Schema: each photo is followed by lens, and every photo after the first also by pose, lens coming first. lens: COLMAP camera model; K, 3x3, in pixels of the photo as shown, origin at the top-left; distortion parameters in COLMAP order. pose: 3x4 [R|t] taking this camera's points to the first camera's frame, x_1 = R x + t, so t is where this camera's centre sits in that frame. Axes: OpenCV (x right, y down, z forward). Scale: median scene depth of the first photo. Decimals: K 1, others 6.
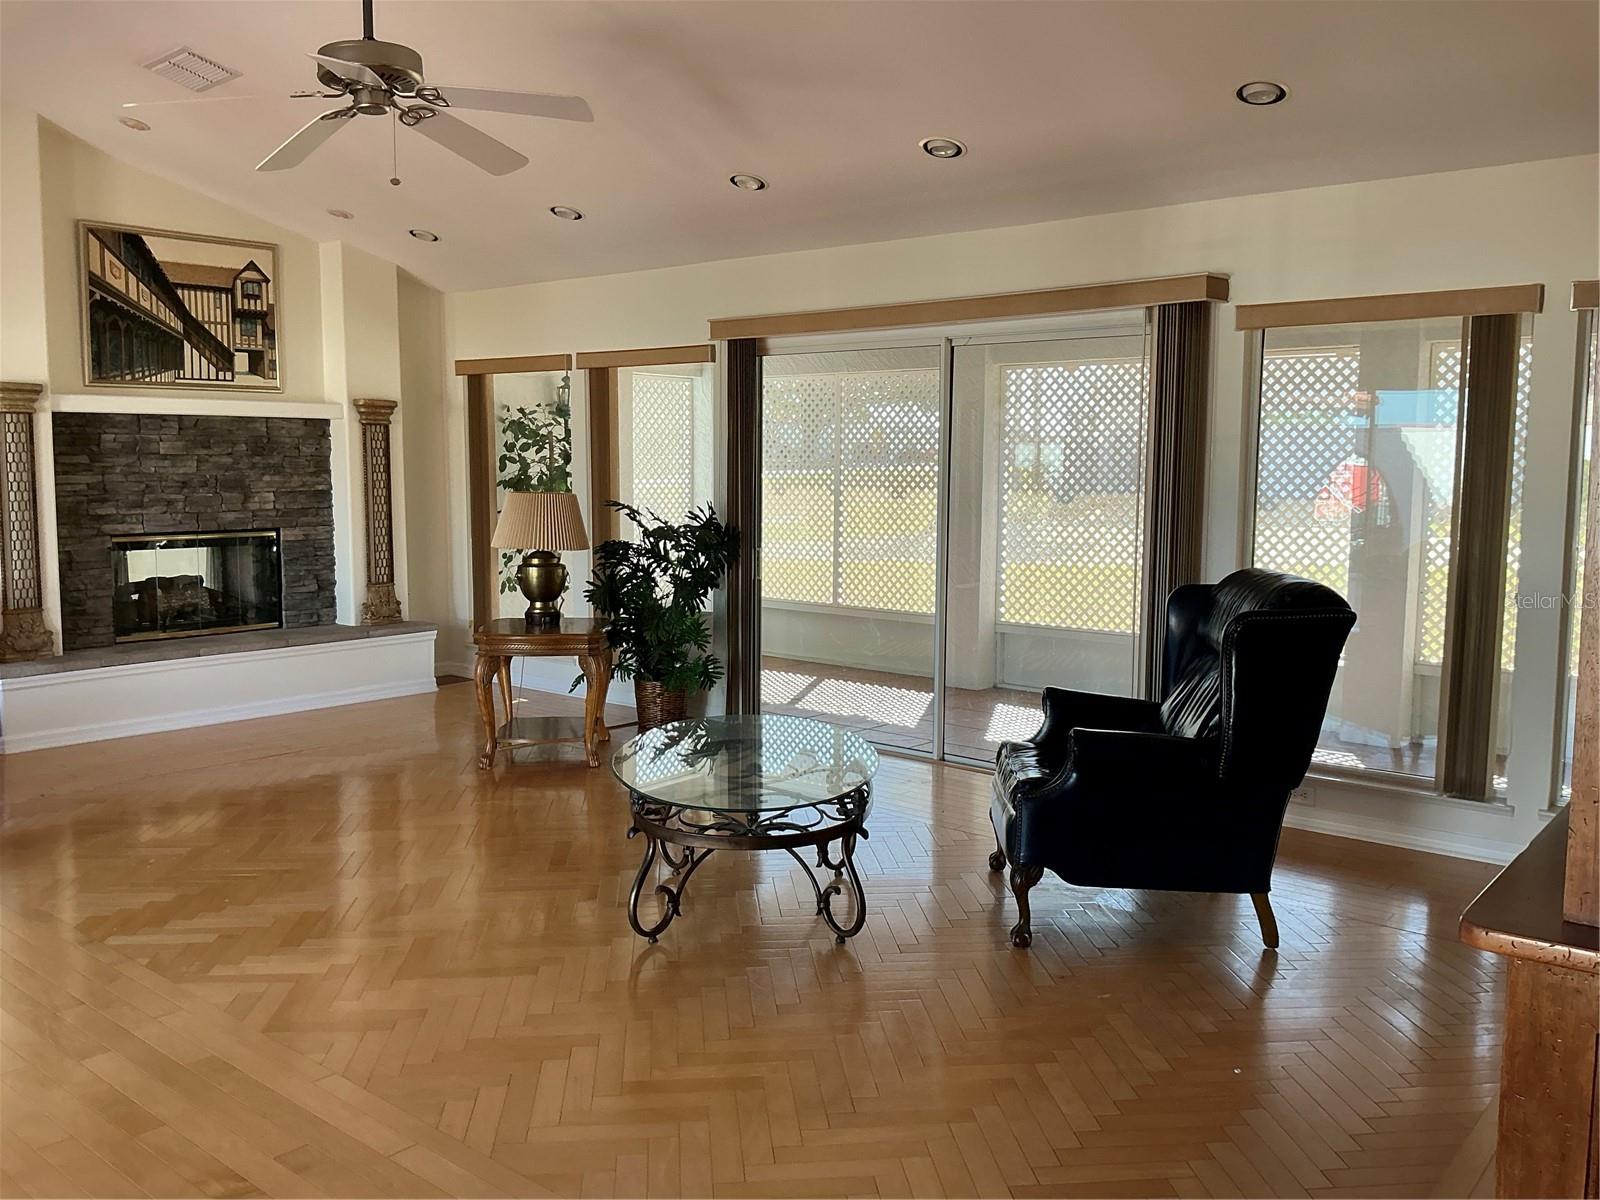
lens RADIAL K [[1314.9, 0, 800.0], [0, 1314.9, 600.0], [0, 0, 1]] dist [0.116230, -0.233098]
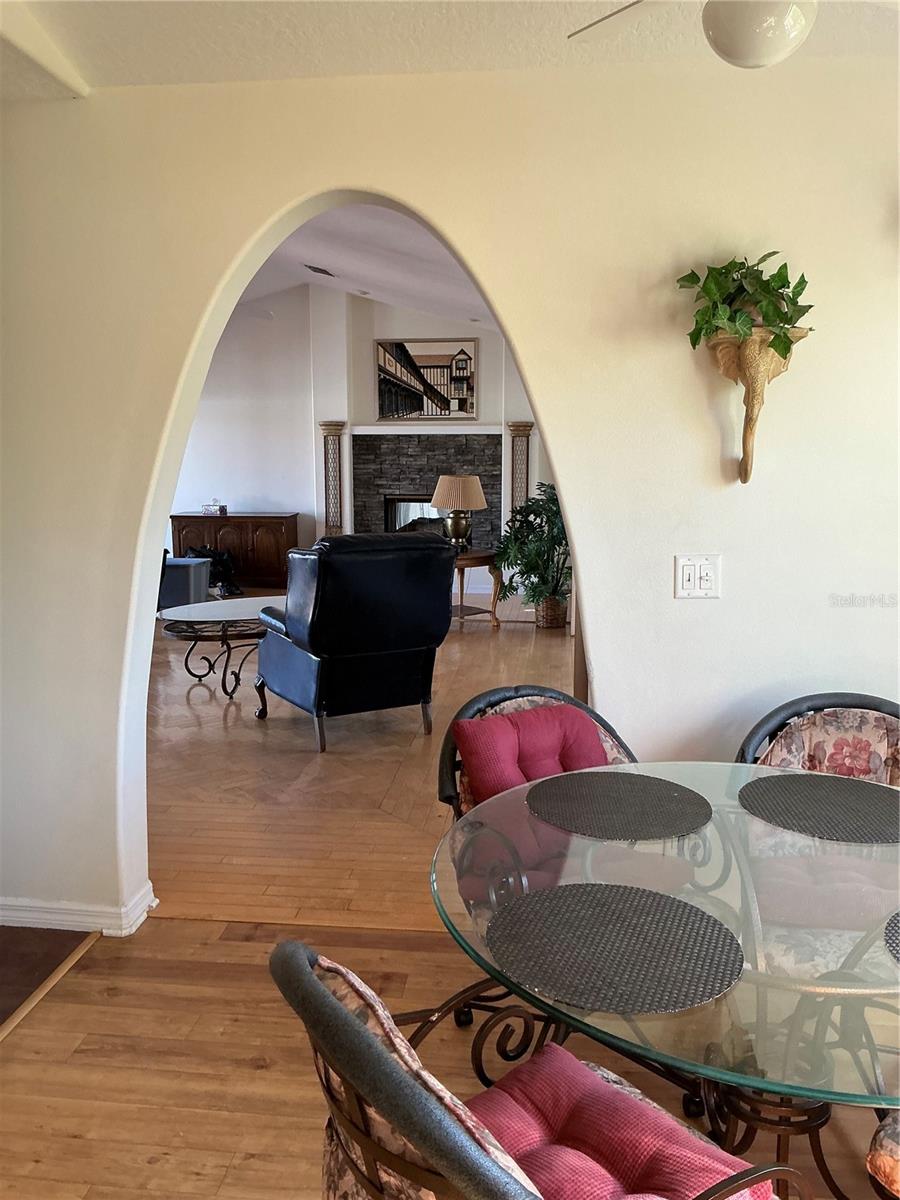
lens RADIAL K [[986.2, 0, 450.0], [0, 986.2, 600.0], [0, 0, 1]] dist [0.116230, -0.233098]
pose [[0.562246, 0.120578, -0.818132, 0.772807], [-0.086148, 0.992470, 0.087069, -0.027442], [0.822470, 0.021526, 0.568400, 0.214978]]
